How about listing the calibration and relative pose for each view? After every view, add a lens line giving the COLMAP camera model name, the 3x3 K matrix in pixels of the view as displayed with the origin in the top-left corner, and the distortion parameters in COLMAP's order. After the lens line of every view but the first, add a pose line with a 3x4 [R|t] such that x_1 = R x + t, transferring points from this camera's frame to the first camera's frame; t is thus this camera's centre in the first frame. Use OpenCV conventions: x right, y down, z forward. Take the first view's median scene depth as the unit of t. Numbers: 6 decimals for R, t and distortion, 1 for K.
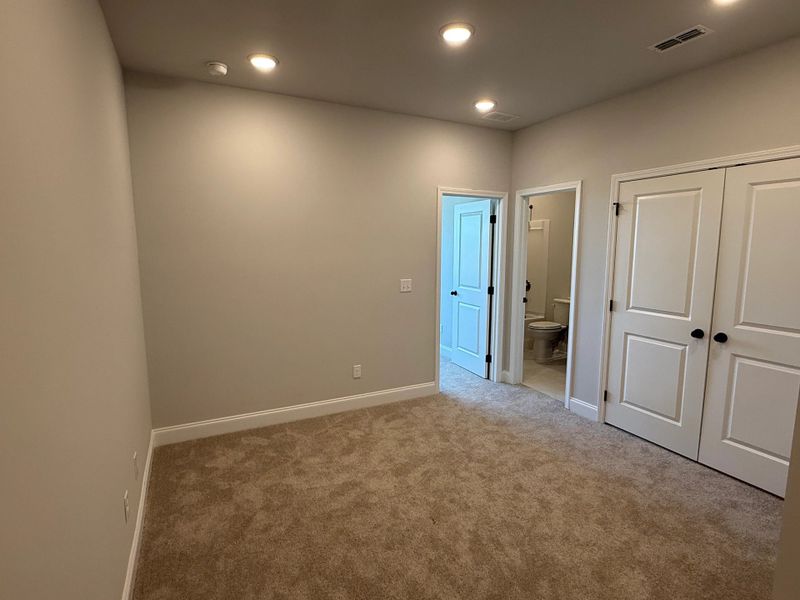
lens RADIAL K [[420.3, 0, 403.5], [0, 420.3, 298.8], [0, 0, 1]] dist [-0.004191, 0.001909]
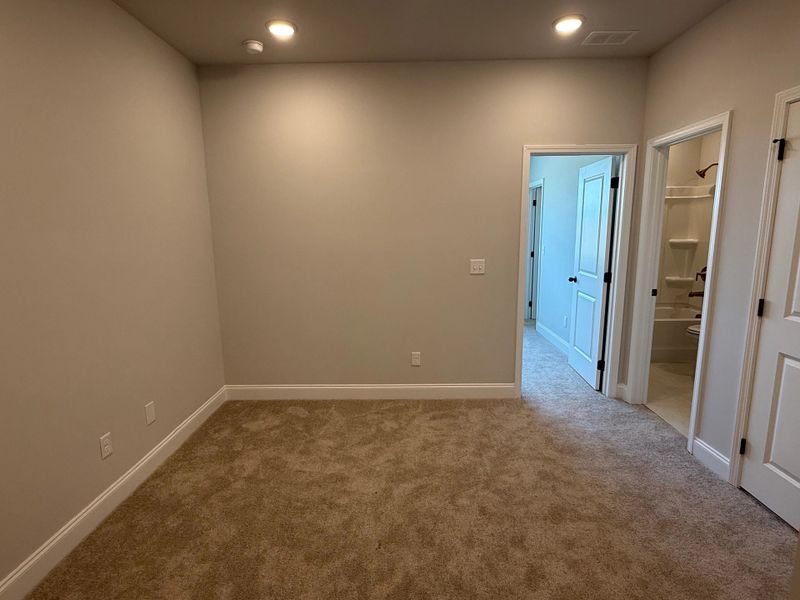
lens RADIAL K [[420.3, 0, 399.7], [0, 420.3, 299.5], [0, 0, 1]] dist [-0.004191, 0.001909]
pose [[0.882627, 0.065764, -0.465452, 0.314092], [-0.045541, 0.997471, 0.054574, -0.005493], [0.467863, -0.026972, 0.883389, 0.199284]]
